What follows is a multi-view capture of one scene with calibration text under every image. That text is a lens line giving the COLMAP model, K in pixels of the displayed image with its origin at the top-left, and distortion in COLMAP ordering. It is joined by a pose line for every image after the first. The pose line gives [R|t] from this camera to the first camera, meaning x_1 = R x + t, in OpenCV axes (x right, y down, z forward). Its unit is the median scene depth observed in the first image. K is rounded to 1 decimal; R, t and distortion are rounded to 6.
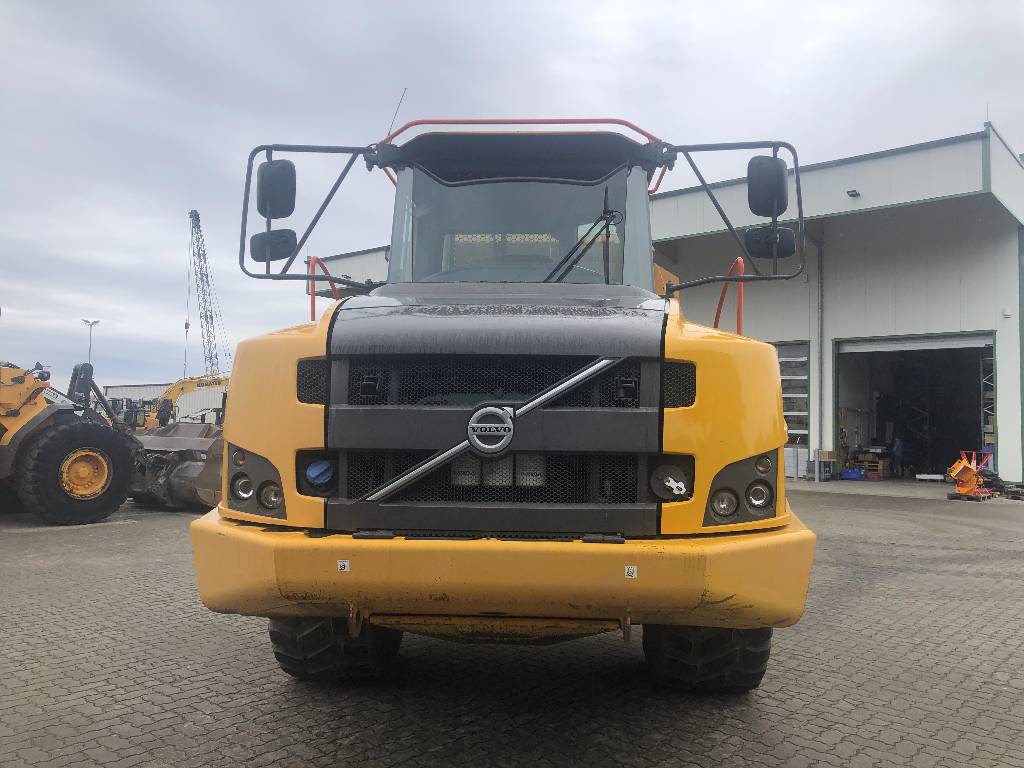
lens RADIAL K [[828.2, 0, 492.8], [0, 828.2, 388.4], [0, 0, 1]] dist [0.029696, -0.022122]
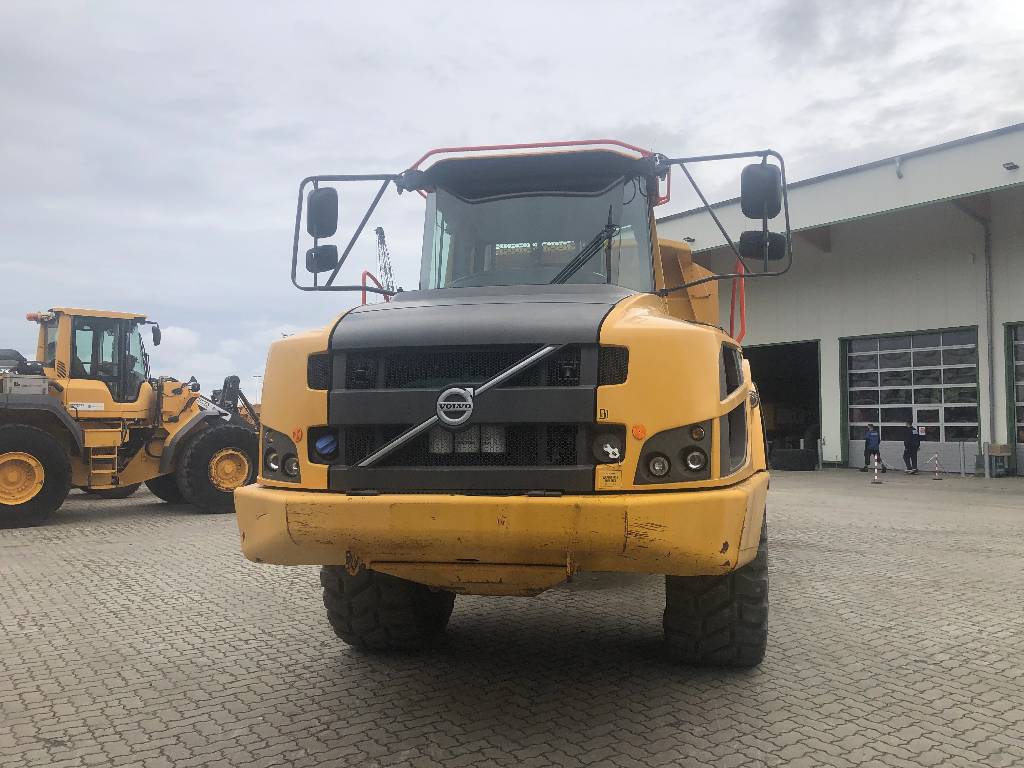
lens RADIAL K [[828.2, 0, 512.8], [0, 828.2, 379.3], [0, 0, 1]] dist [0.029696, -0.022122]
pose [[0.993218, -0.022778, -0.114013, 0.205250], [0.020652, 0.999591, -0.019797, 0.033262], [0.114417, 0.017308, 0.993282, -0.189670]]
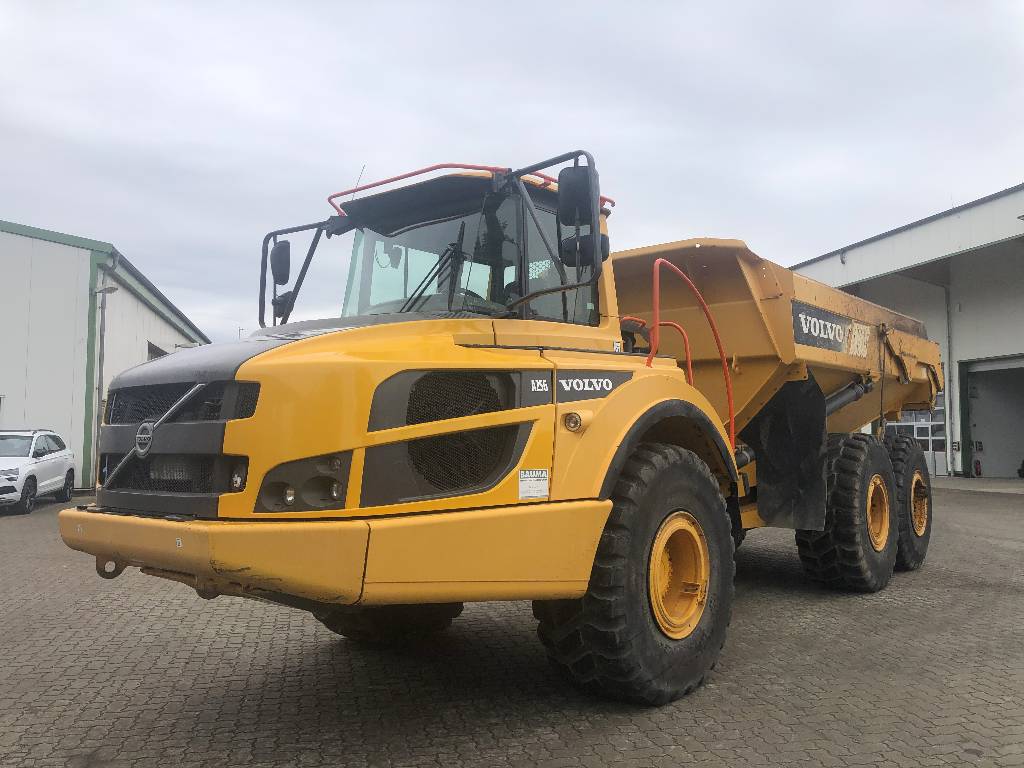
lens RADIAL K [[828.2, 0, 496.8], [0, 828.2, 382.5], [0, 0, 1]] dist [0.029696, -0.022122]
pose [[0.816907, -0.058581, -0.573786, 1.211592], [0.042561, 0.998239, -0.041320, 0.034332], [0.575197, 0.009334, 0.817962, 0.166394]]
